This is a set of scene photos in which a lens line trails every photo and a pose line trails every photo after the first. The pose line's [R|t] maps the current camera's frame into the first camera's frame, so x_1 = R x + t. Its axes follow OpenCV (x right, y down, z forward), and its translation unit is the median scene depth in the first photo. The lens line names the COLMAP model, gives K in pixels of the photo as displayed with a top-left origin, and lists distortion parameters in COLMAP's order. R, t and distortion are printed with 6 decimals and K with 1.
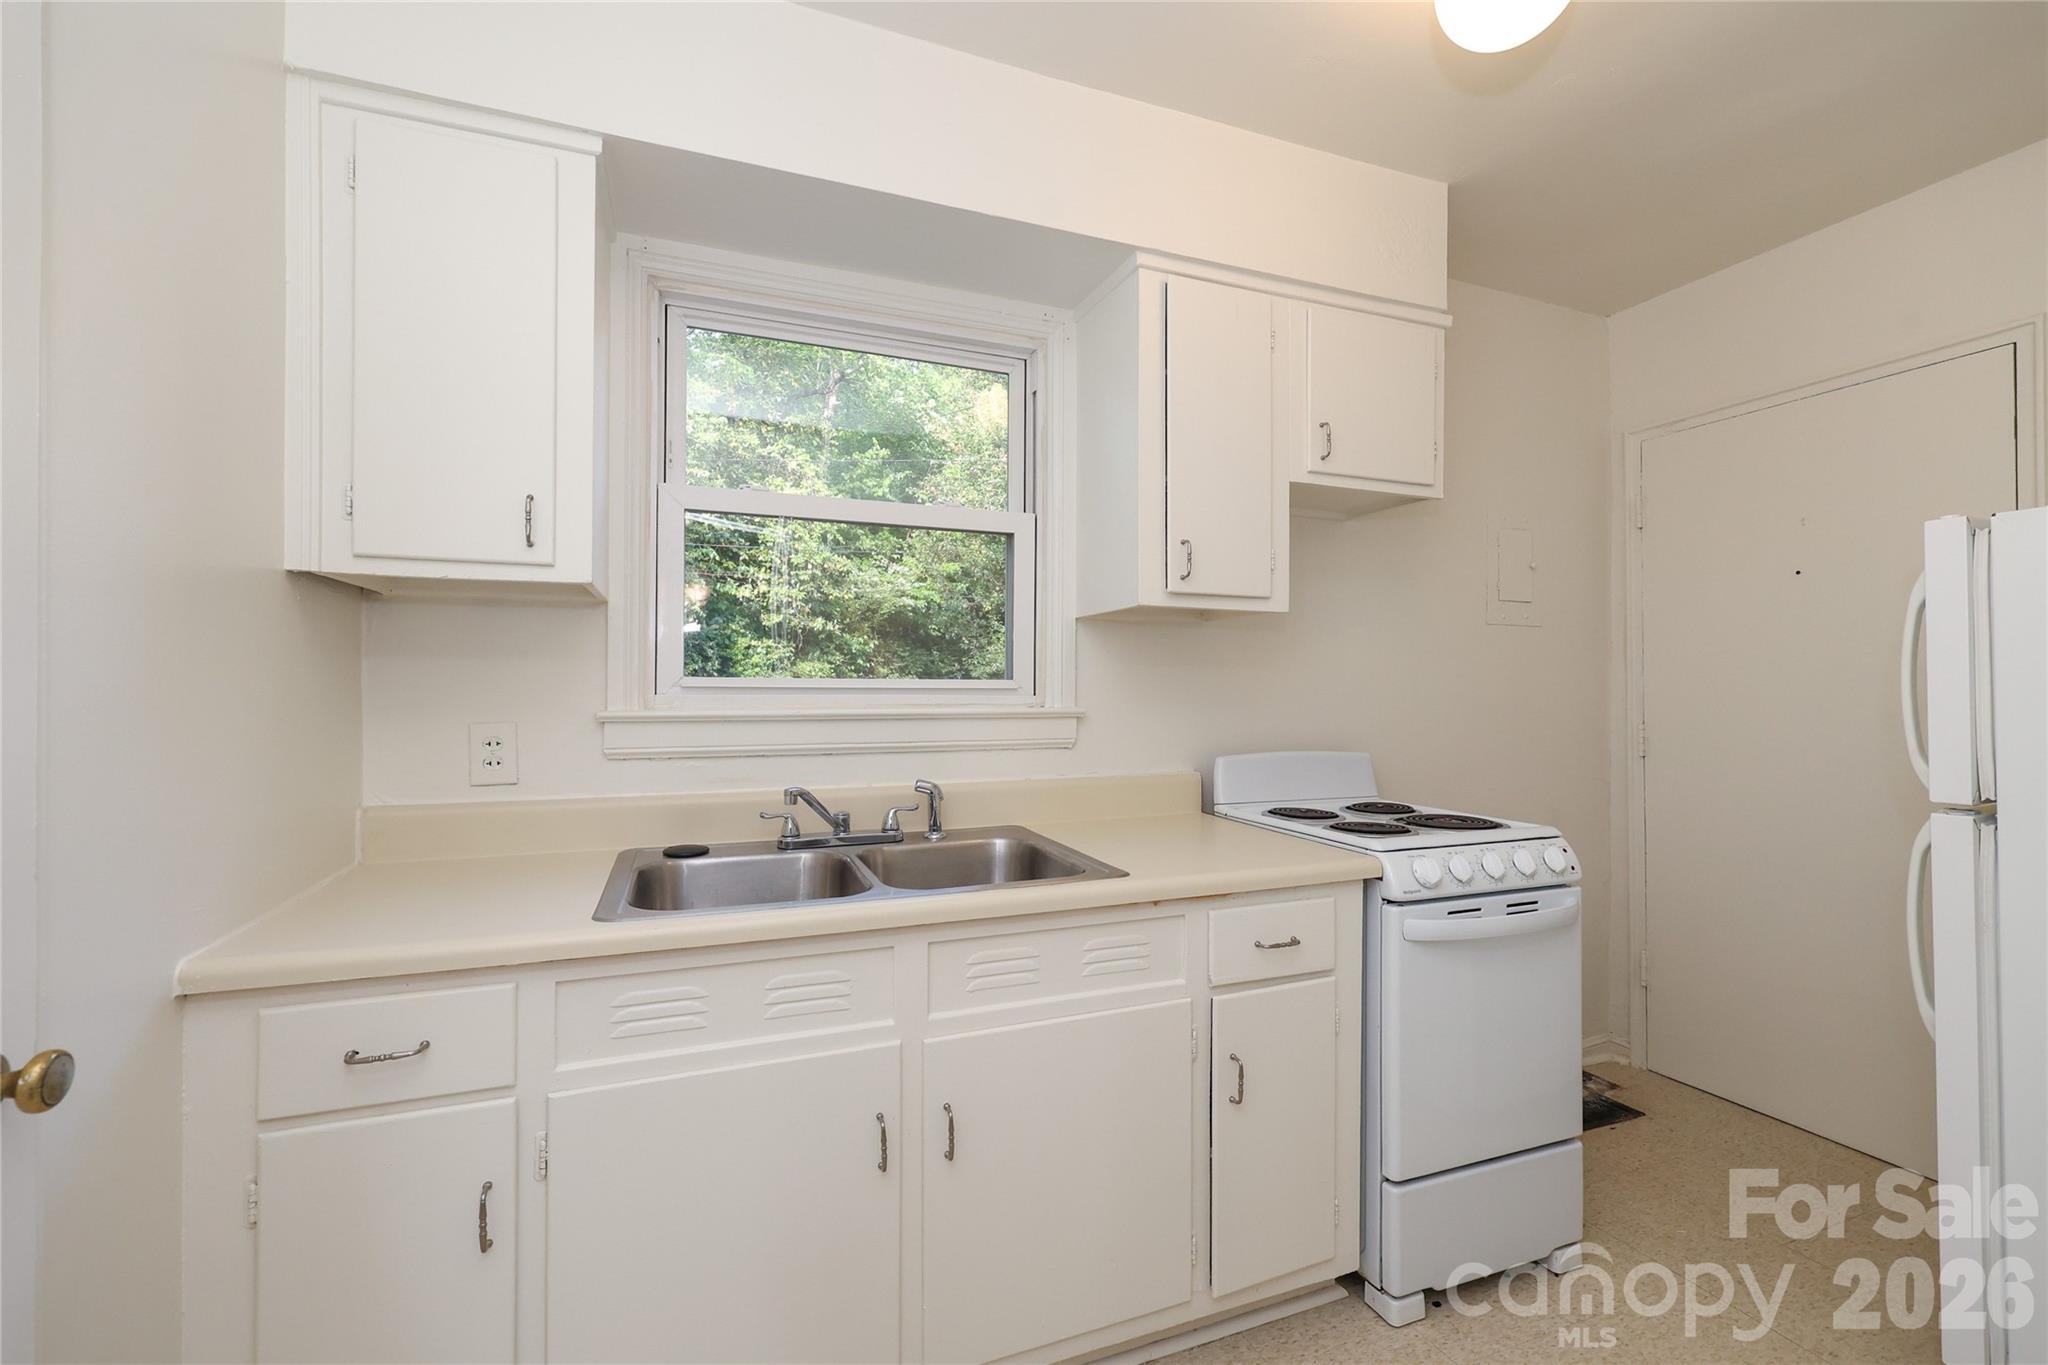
lens RADIAL K [[836.7, 0, 1026.6], [0, 836.7, 678.3], [0, 0, 1]] dist [-0.000238, 0.000199]
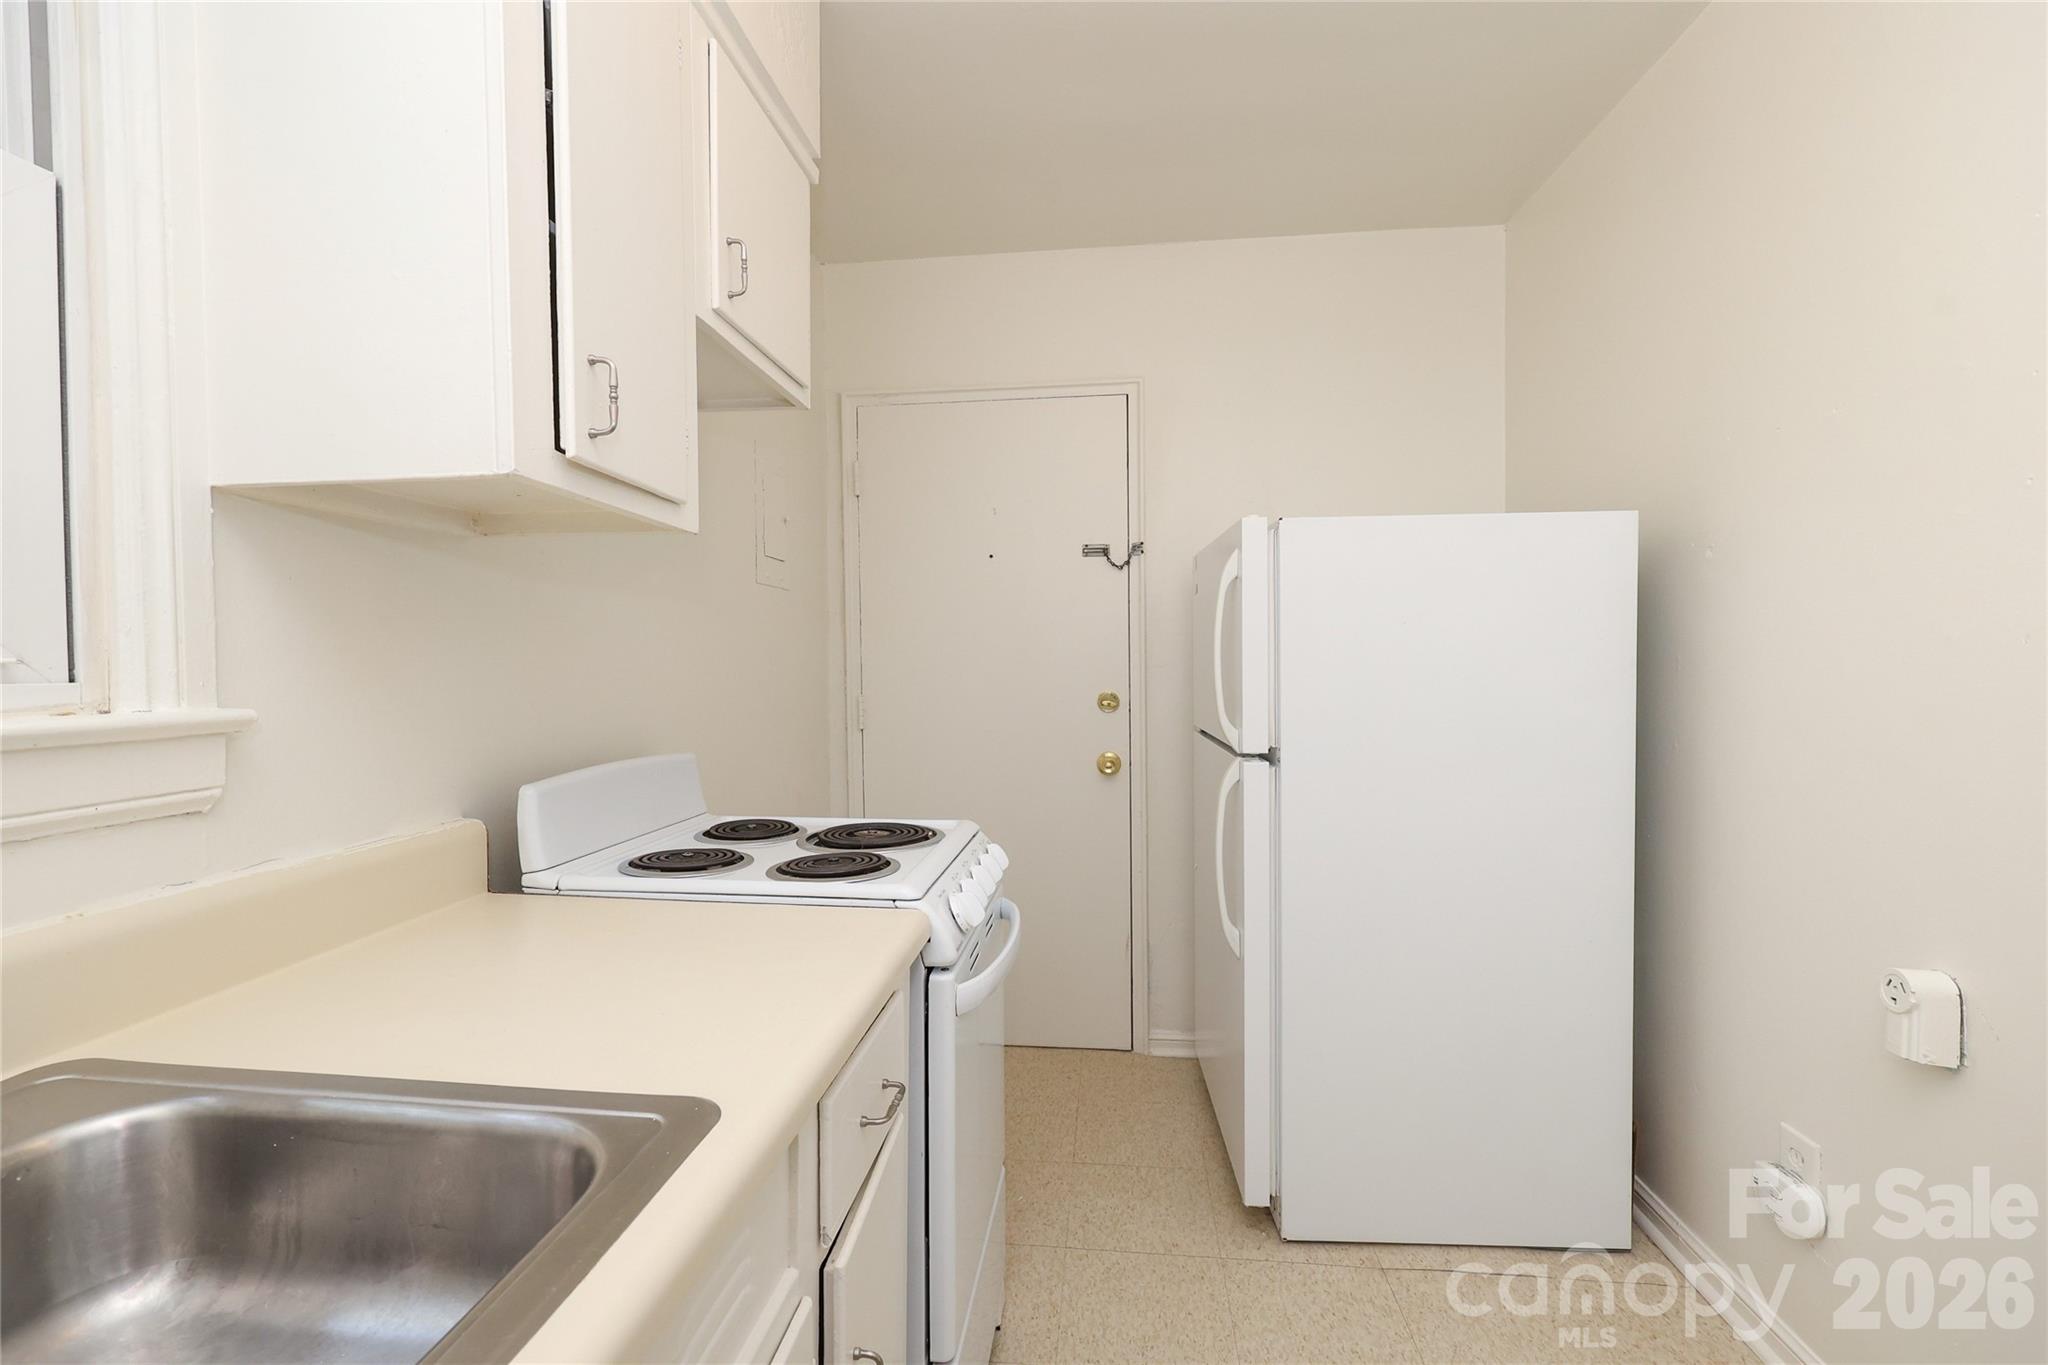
lens RADIAL K [[961.1, 0, 1302.7], [0, 961.1, 681.2], [0, 0, 1]] dist [-0.000153, 0.000214]
pose [[0.486611, -0.022180, 0.873337, -0.126901], [-0.007358, 0.999538, 0.029485, 0.004441], [-0.873588, -0.020774, 0.486223, 0.429264]]
